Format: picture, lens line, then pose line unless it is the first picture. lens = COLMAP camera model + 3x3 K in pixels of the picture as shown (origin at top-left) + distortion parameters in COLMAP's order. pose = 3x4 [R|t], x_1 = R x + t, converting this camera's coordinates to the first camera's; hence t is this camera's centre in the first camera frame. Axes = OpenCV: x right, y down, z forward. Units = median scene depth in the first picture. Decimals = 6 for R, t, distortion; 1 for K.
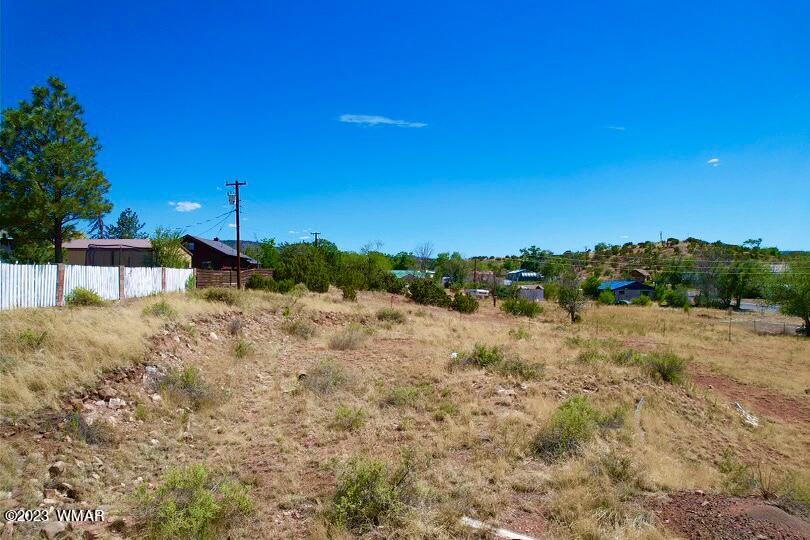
lens RADIAL K [[516.4, 0, 407.7], [0, 516.4, 274.4], [0, 0, 1]] dist [-0.076952, 0.065316]
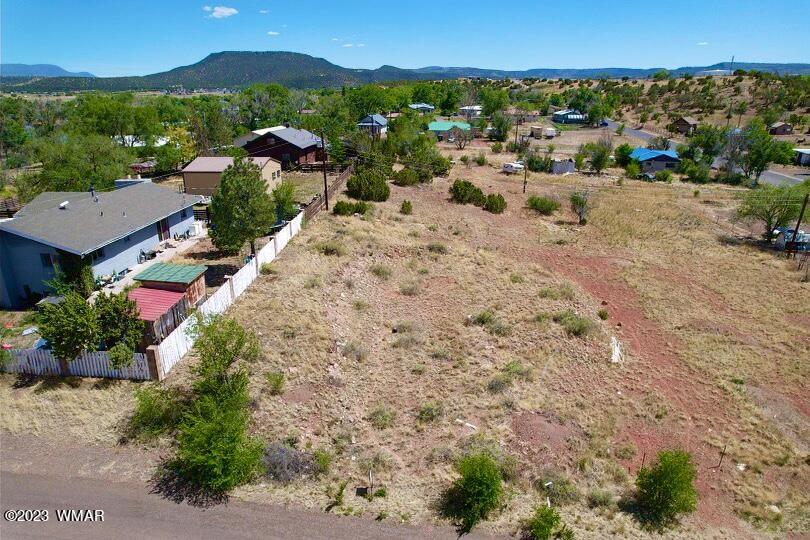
lens RADIAL K [[516.4, 0, 406.4], [0, 516.4, 268.3], [0, 0, 1]] dist [-0.076952, 0.065316]
pose [[0.995943, 0.026888, -0.085873, 0.012218], [0.003184, 0.943187, 0.332248, -0.544729], [0.089928, -0.331174, 0.939275, -0.654461]]
